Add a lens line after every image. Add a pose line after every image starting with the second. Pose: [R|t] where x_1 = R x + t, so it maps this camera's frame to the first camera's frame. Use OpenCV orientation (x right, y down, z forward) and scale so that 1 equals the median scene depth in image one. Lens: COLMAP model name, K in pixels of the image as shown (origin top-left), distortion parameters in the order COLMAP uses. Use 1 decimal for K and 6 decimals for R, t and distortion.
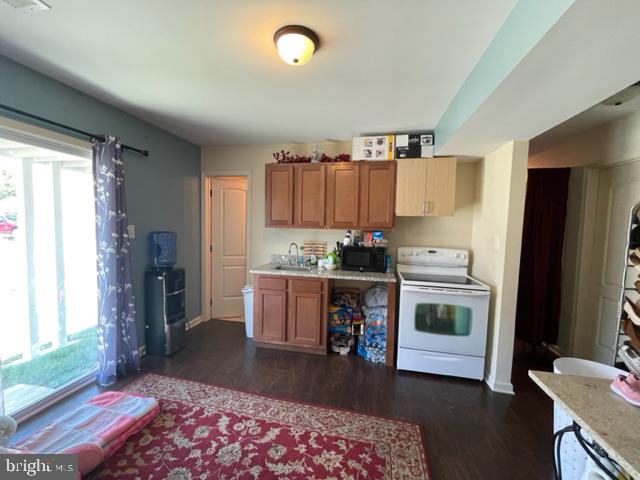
lens RADIAL K [[262.2, 0, 318.3], [0, 262.2, 240.8], [0, 0, 1]] dist [-0.000333, 0.000059]
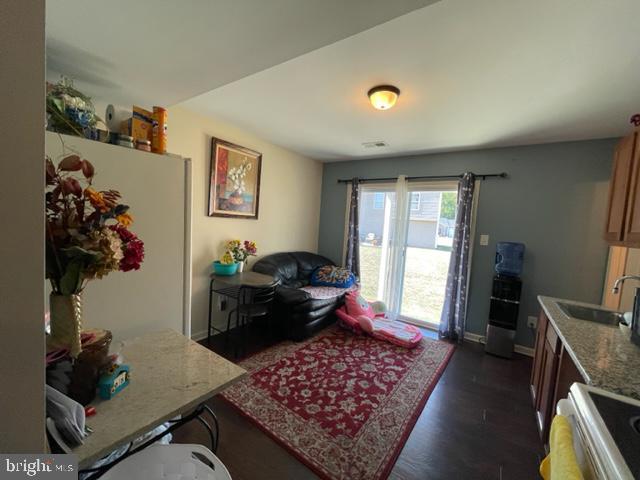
lens RADIAL K [[262.2, 0, 318.3], [0, 262.2, 240.8], [0, 0, 1]] dist [-0.000333, 0.000059]
pose [[-0.399557, 0.016970, -0.916551, 0.760566], [-0.132987, 0.988179, 0.076270, -0.020581], [0.907011, 0.152364, -0.392577, 0.753900]]
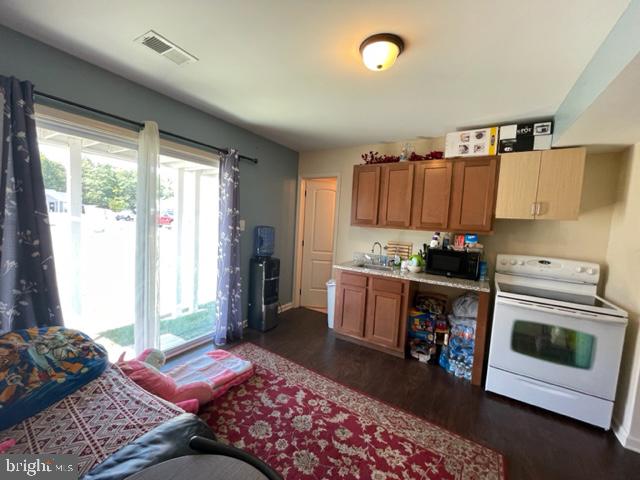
lens RADIAL K [[262.2, 0, 318.3], [0, 262.2, 240.8], [0, 0, 1]] dist [-0.000333, 0.000059]
pose [[0.938650, 0.054392, -0.340554, 0.043448], [-0.053915, 0.998486, 0.010872, 0.004353], [0.340630, 0.008156, 0.940162, -0.034042]]
